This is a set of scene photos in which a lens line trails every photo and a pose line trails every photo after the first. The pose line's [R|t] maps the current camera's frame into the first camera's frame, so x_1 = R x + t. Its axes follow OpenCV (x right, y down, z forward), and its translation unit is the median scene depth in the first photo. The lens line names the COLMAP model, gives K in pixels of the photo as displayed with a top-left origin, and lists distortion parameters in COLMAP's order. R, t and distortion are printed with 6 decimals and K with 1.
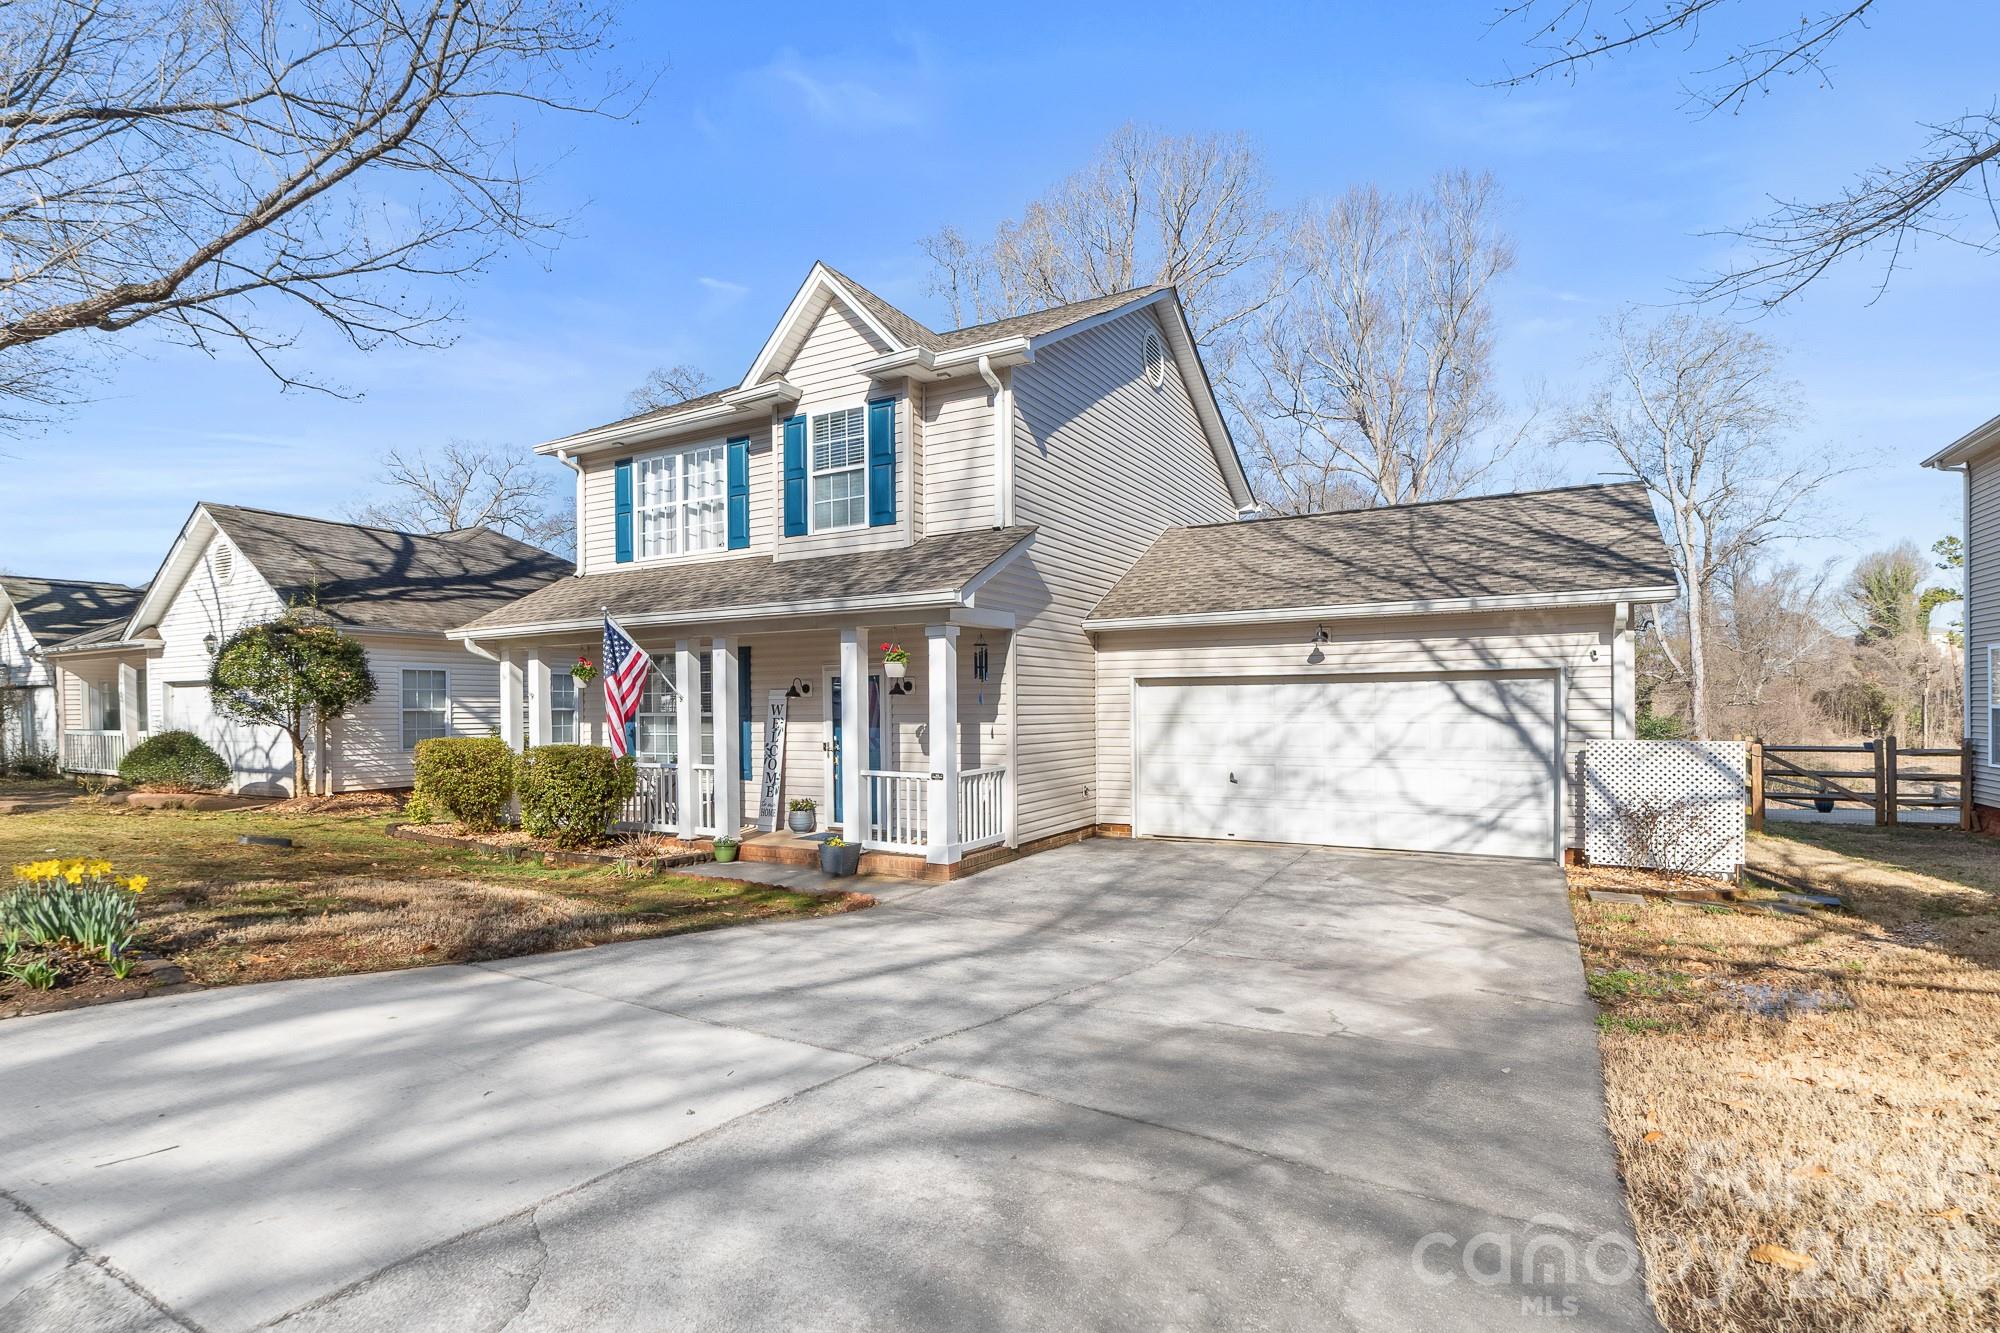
lens RADIAL K [[827.7, 0, 998.8], [0, 827.7, 711.1], [0, 0, 1]] dist [-0.001656, 0.000033]
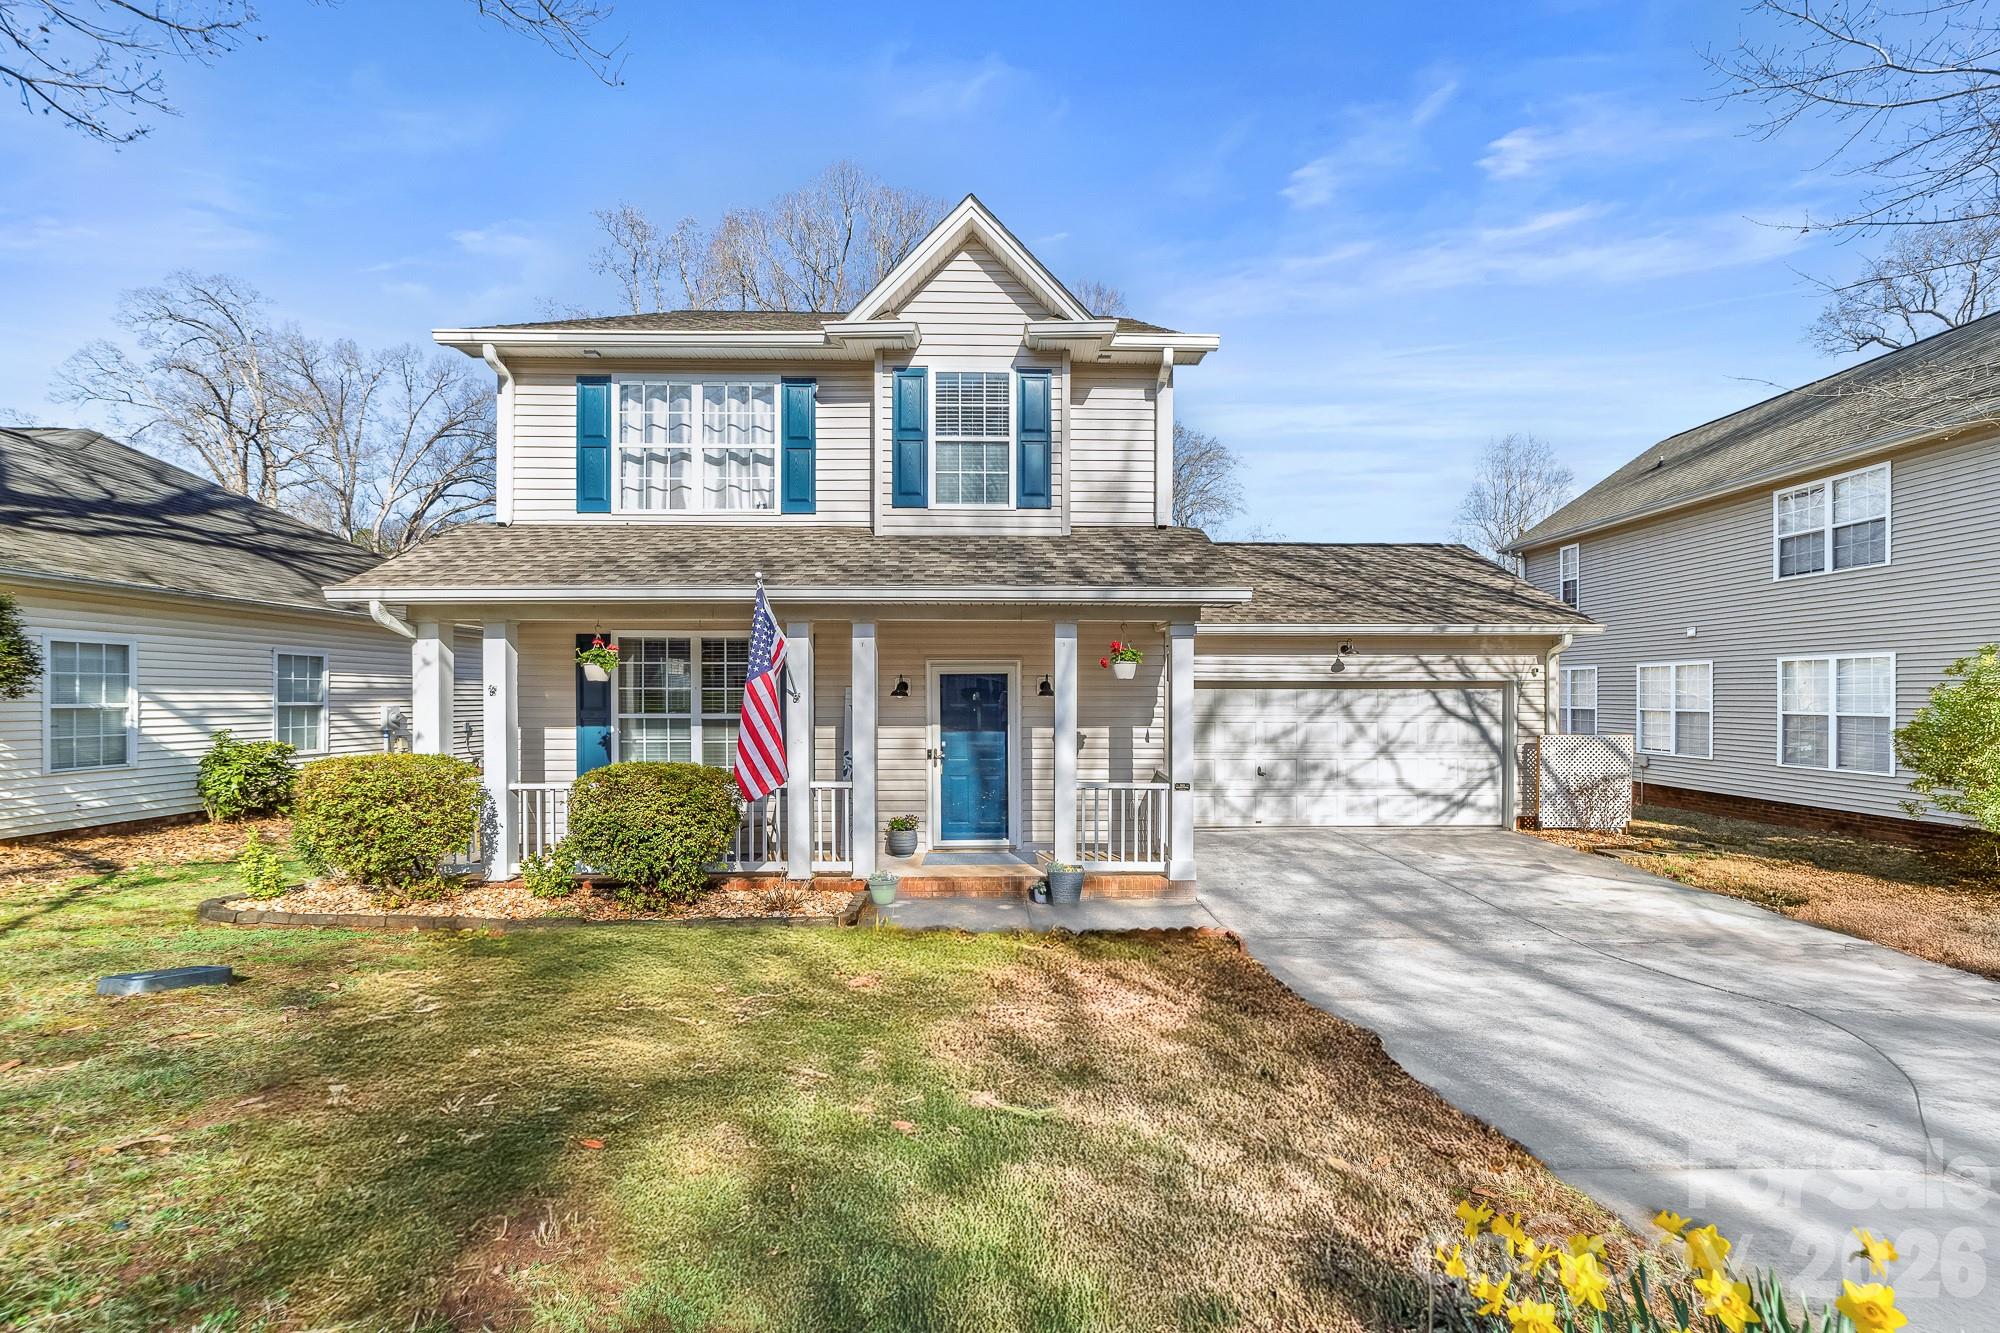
lens RADIAL K [[735.4, 0, 1001.2], [0, 735.4, 698.4], [0, 0, 1]] dist [0.000458, 0.000167]
pose [[0.889914, 0.008134, 0.456057, -0.525819], [-0.004180, 0.999944, -0.009679, -0.009023], [-0.456110, 0.006708, 0.889898, 0.297387]]
